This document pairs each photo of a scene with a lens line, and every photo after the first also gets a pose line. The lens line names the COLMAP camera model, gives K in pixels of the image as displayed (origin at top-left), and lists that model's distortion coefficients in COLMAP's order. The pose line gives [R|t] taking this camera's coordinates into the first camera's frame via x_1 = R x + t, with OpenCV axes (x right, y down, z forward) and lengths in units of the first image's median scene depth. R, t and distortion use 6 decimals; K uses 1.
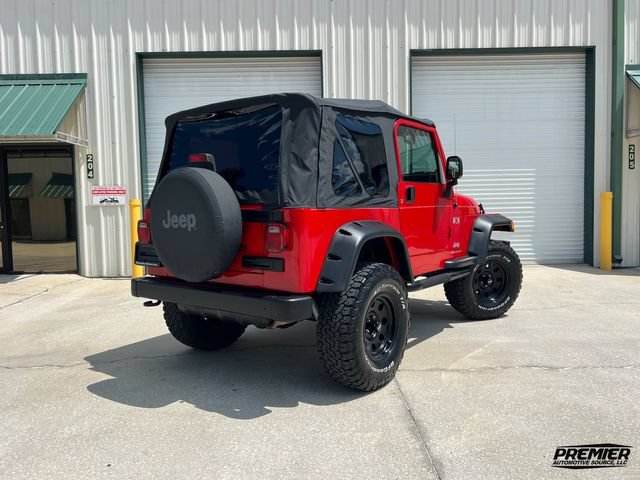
lens RADIAL K [[500.0, 0, 319.5], [0, 500.0, 241.1], [0, 0, 1]] dist [0.039216, -0.042228]
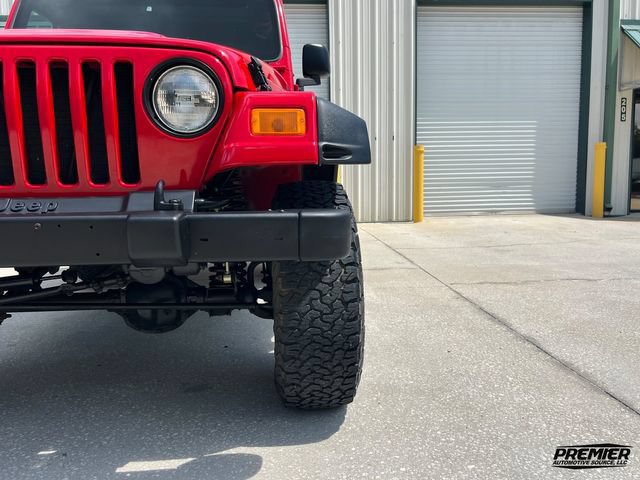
lens RADIAL K [[500.0, 0, 319.5], [0, 500.0, 241.1], [0, 0, 1]] dist [0.039216, -0.042228]
pose [[0.997835, -0.007312, 0.065363, -0.080636], [0.003786, 0.998539, 0.053902, 0.046471], [-0.065661, -0.053538, 0.996405, -0.014372]]
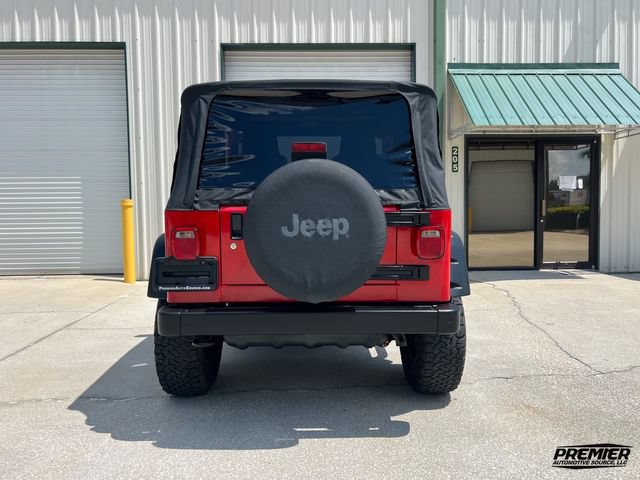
lens RADIAL K [[500.0, 0, 319.5], [0, 500.0, 241.1], [0, 0, 1]] dist [0.039216, -0.042228]
pose [[0.999594, 0.002586, 0.028389, 0.339030], [-0.002462, 0.999987, -0.004386, -0.006995], [-0.028400, 0.004315, 0.999587, 0.054202]]
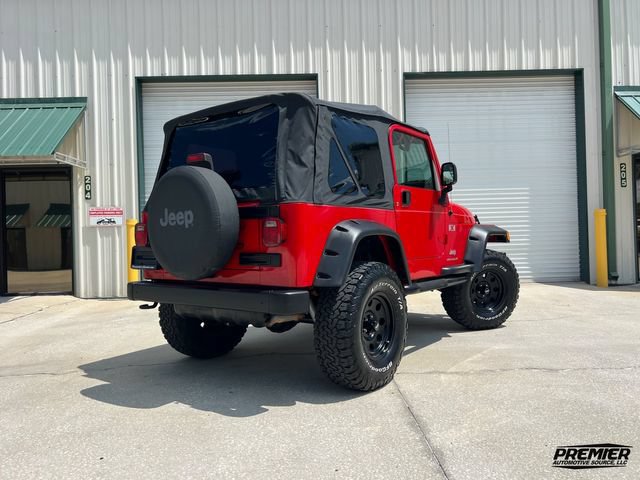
lens RADIAL K [[500.0, 0, 319.5], [0, 500.0, 241.1], [0, 0, 1]] dist [0.039216, -0.042228]
pose [[0.999957, -0.006608, 0.006530, 0.000013], [0.007005, 0.998003, -0.062774, 0.024935], [-0.006102, 0.062817, 0.998006, -0.000659]]
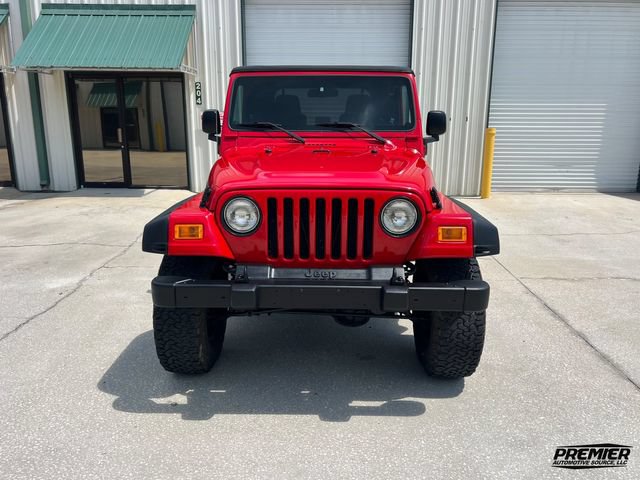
lens RADIAL K [[500.0, 0, 319.5], [0, 500.0, 241.1], [0, 0, 1]] dist [0.039216, -0.042228]
pose [[0.999265, 0.030069, -0.023797, -0.153534], [-0.025479, 0.984418, 0.173989, -0.027644], [0.028658, -0.173255, 0.984460, -0.146448]]
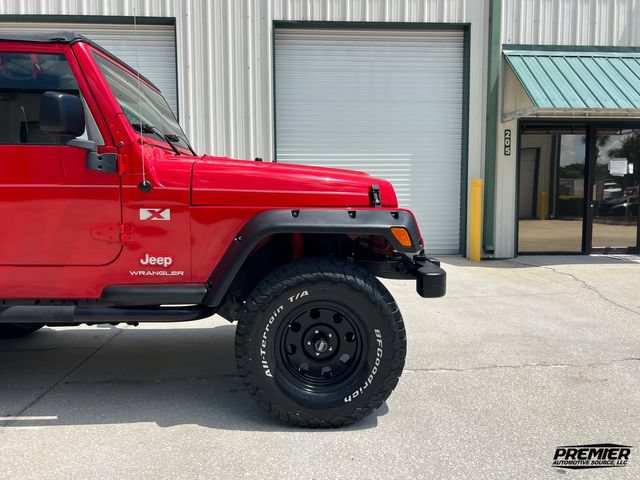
lens RADIAL K [[500.0, 0, 319.5], [0, 500.0, 241.1], [0, 0, 1]] dist [0.039216, -0.042228]
pose [[0.998868, 0.010426, 0.046417, 0.226444], [-0.011509, 0.999666, 0.023118, 0.000399], [-0.046160, -0.023626, 0.998655, 0.067281]]
